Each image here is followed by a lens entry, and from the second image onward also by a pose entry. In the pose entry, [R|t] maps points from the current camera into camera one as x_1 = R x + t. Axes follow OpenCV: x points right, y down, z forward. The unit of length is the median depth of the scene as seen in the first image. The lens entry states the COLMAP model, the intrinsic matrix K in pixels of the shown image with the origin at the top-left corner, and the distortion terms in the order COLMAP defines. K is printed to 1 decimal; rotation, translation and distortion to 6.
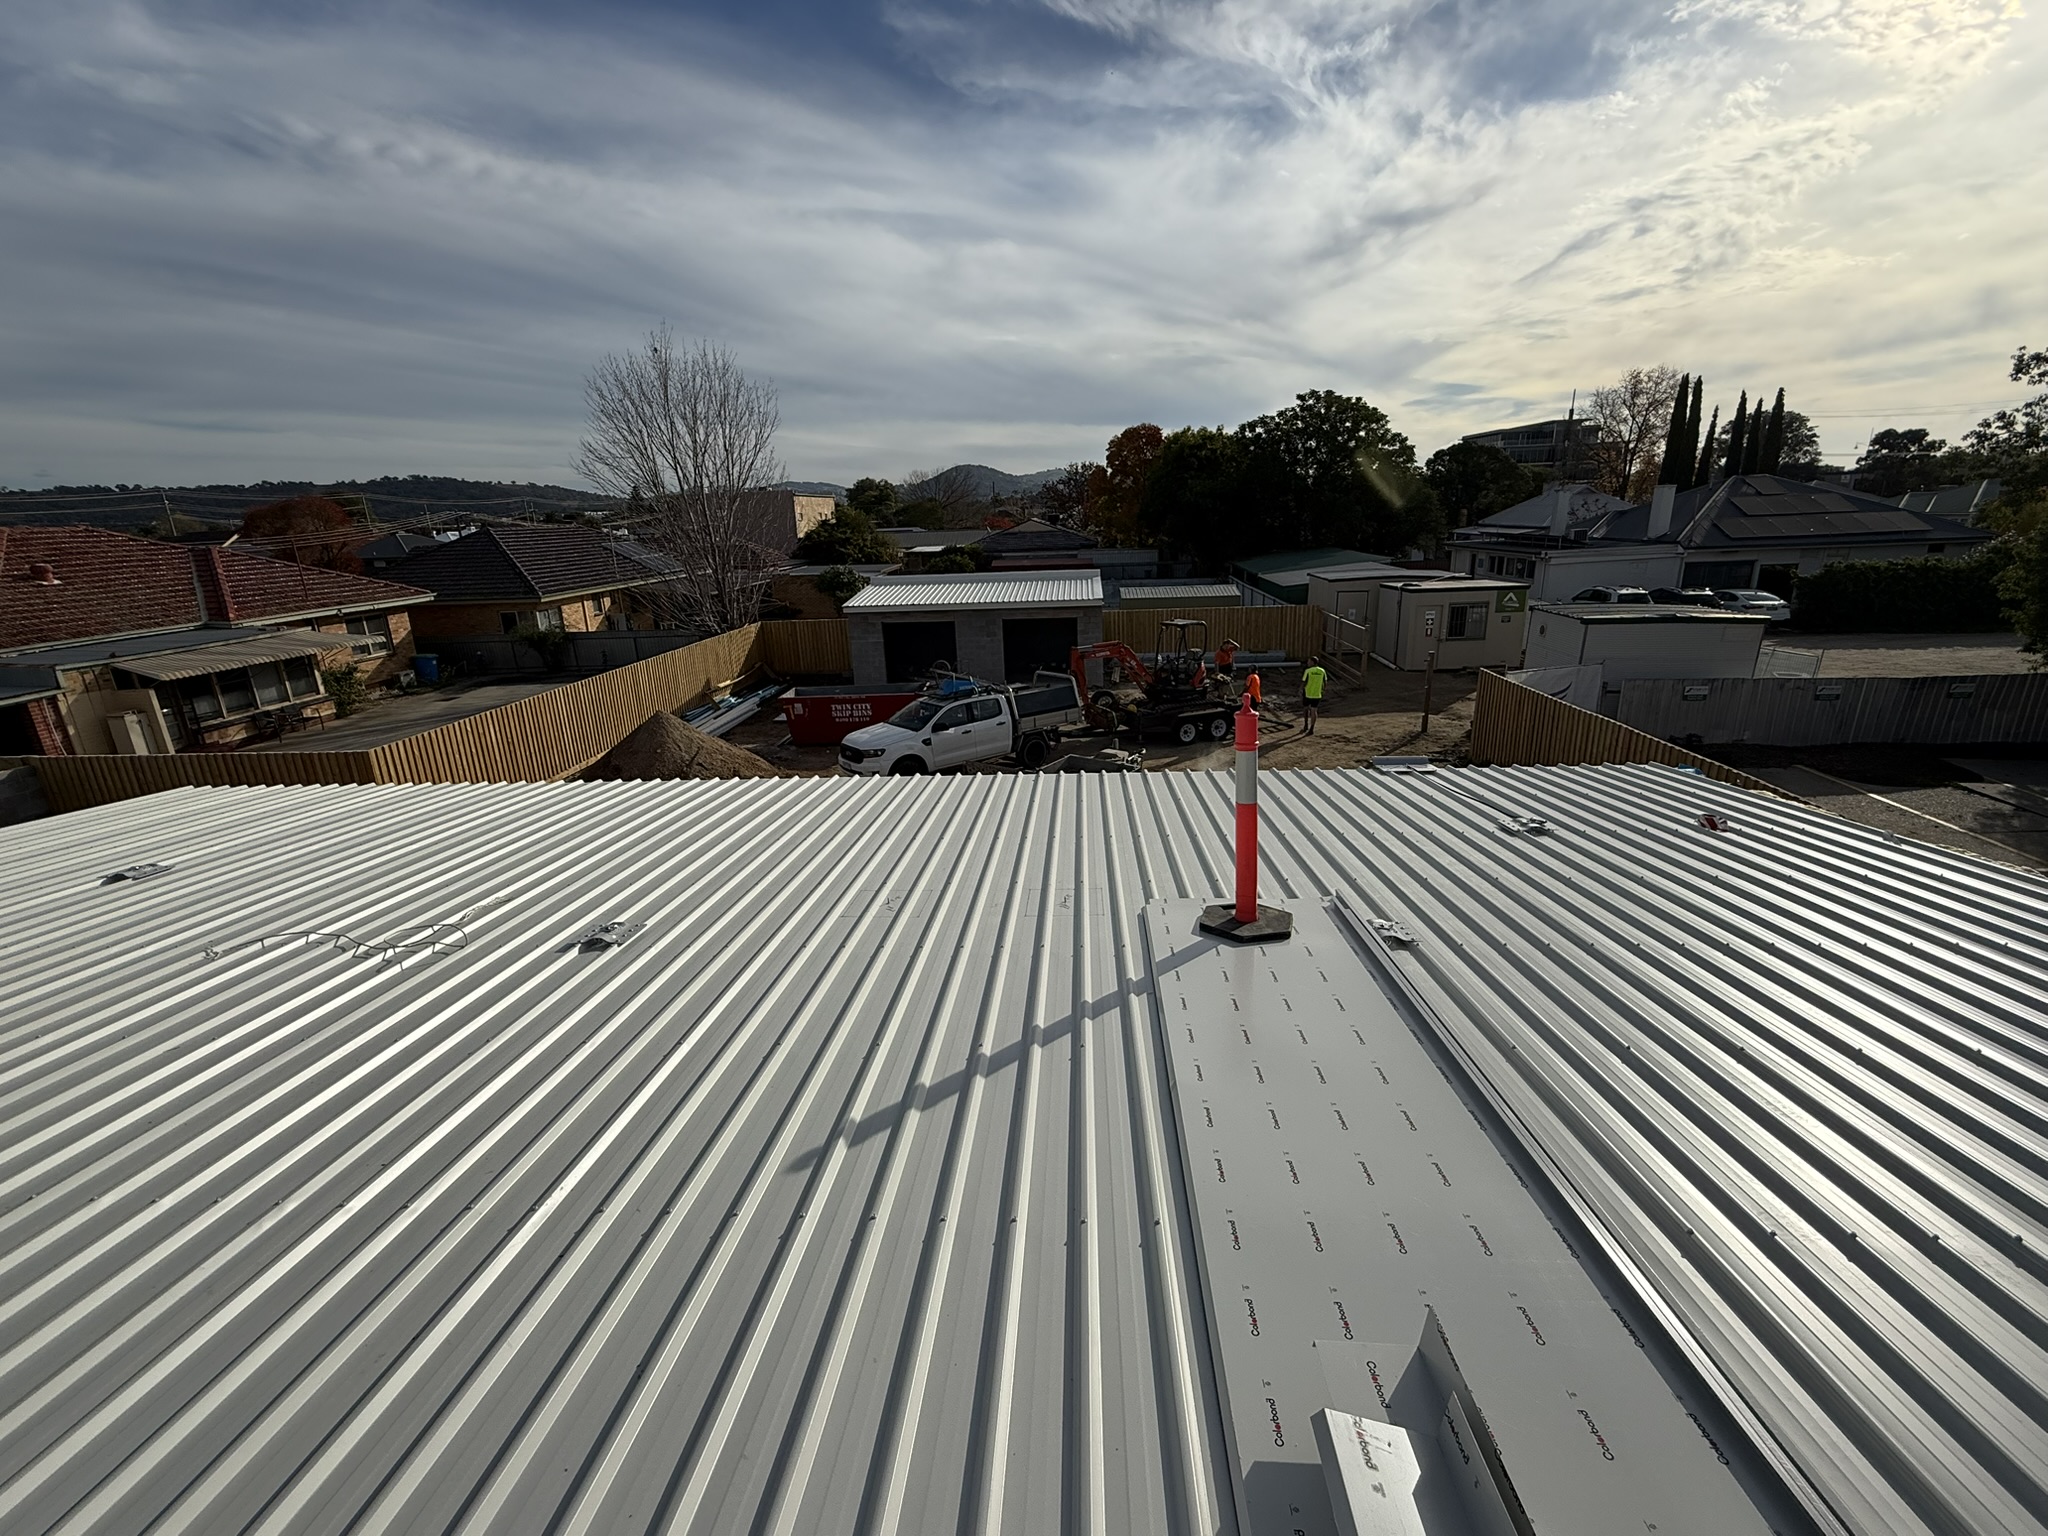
lens RADIAL K [[887.8, 0, 1024.0], [0, 887.8, 768.0], [0, 0, 1]] dist [-0.000090, -0.000049]
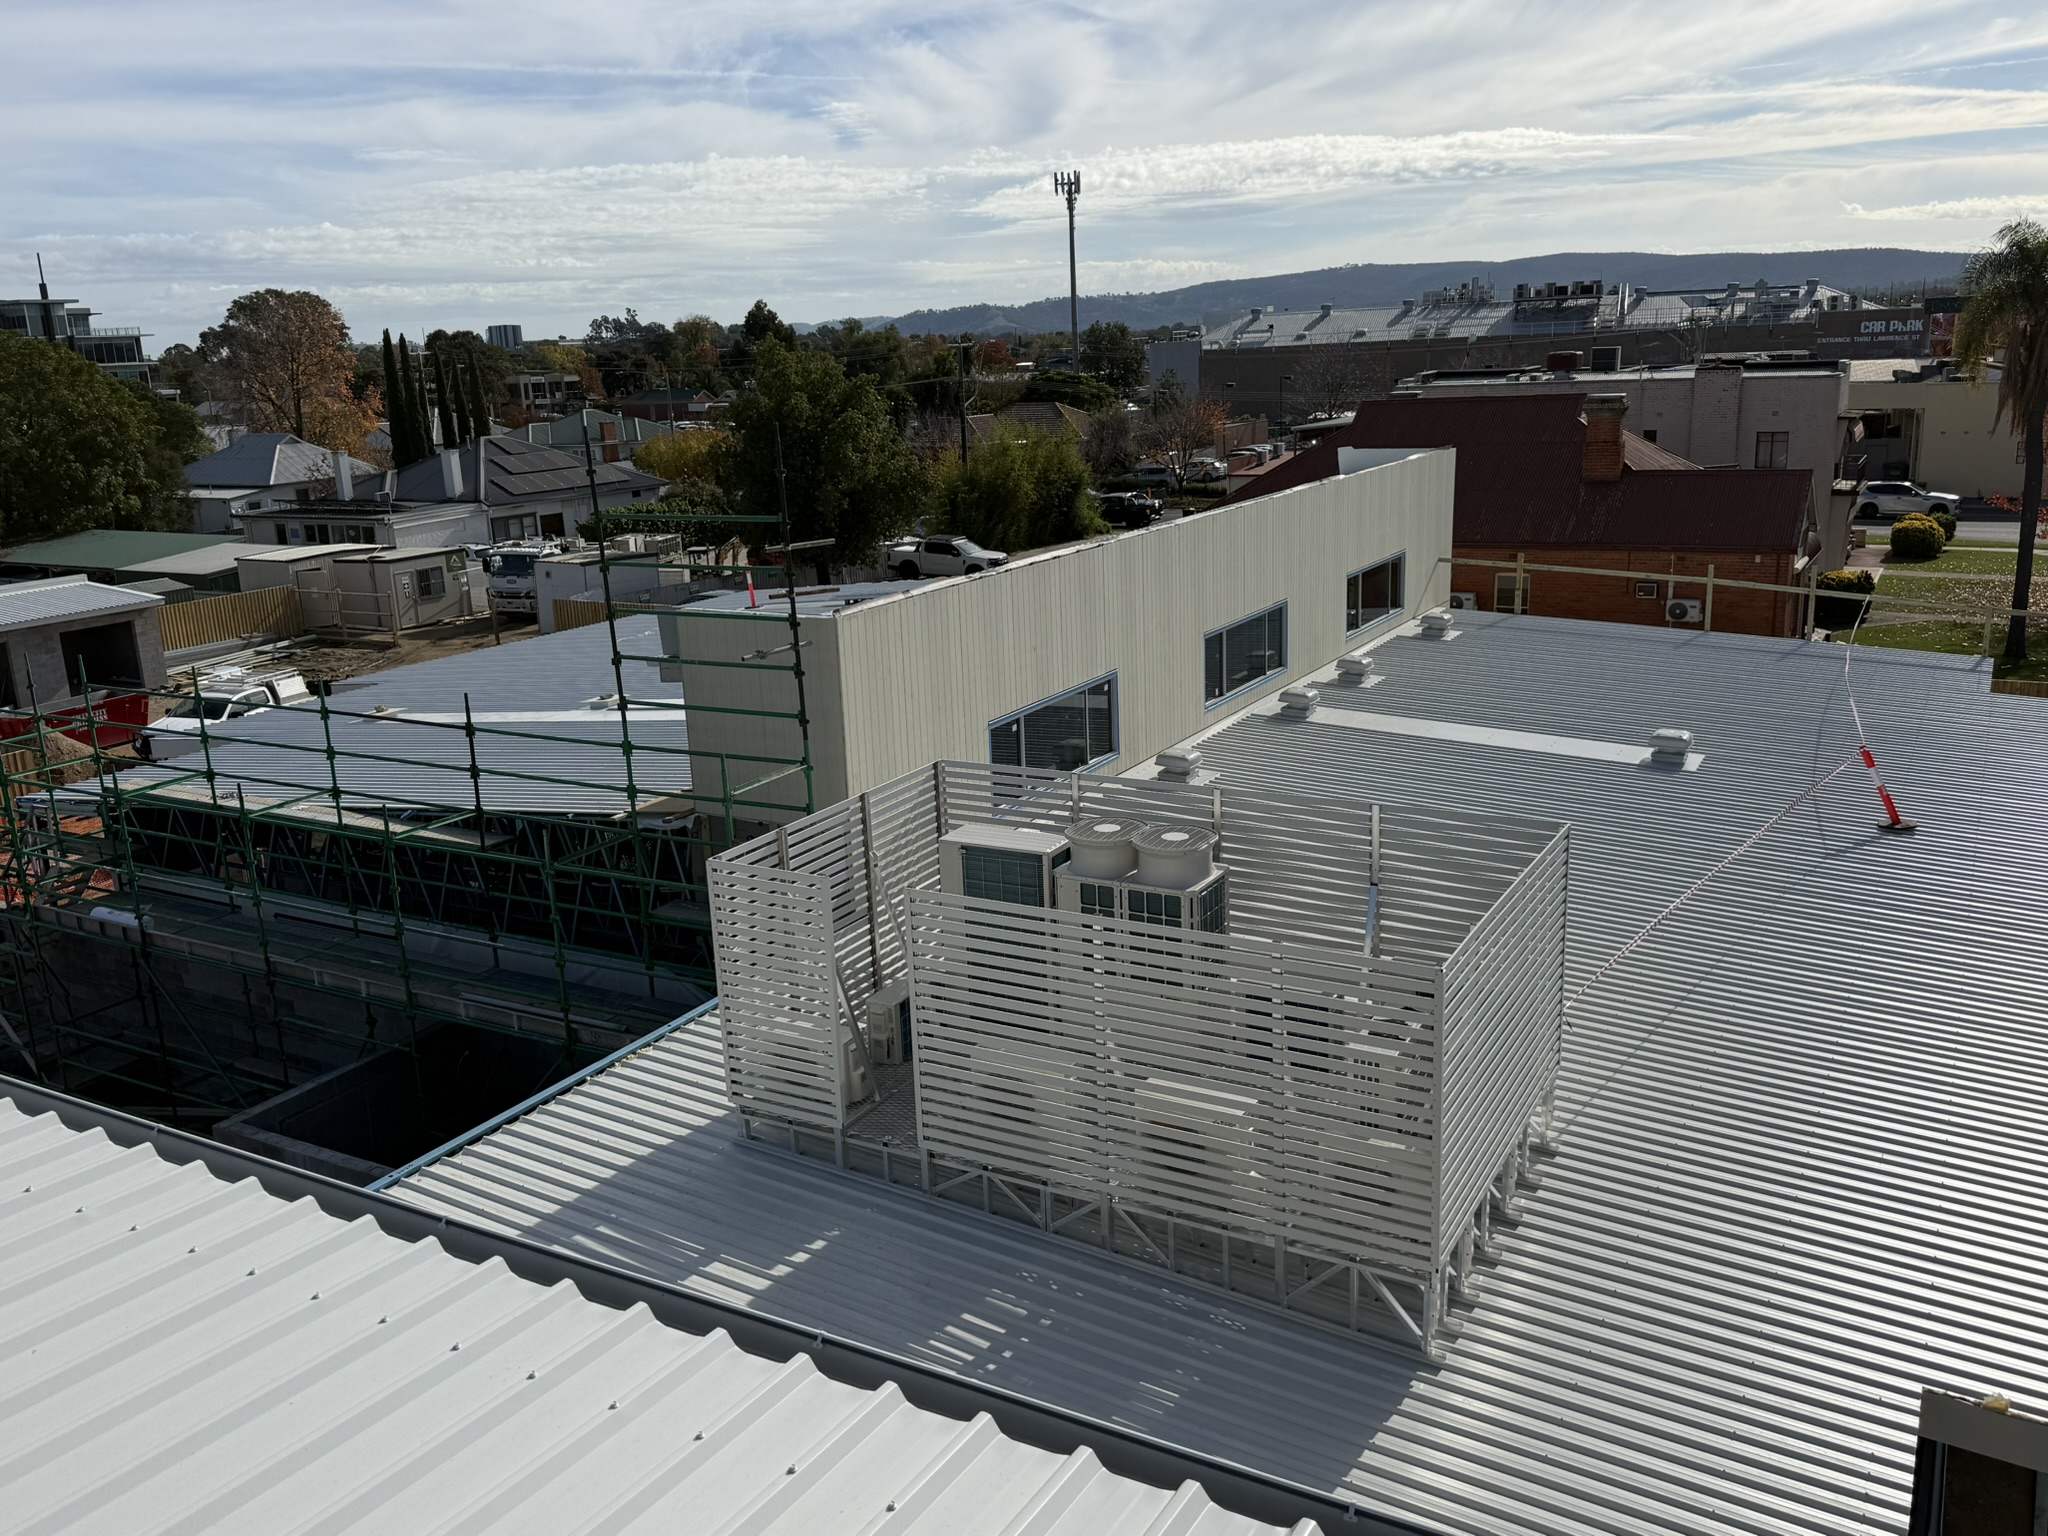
lens RADIAL K [[1663.2, 0, 1024.0], [0, 1663.2, 768.0], [0, 0, 1]] dist [-0.002808, -0.002208]
pose [[0.451731, -0.203781, 0.868569, -0.867579], [0.268995, 0.959367, 0.085184, 0.074440], [-0.850636, 0.195161, 0.488192, -0.546414]]
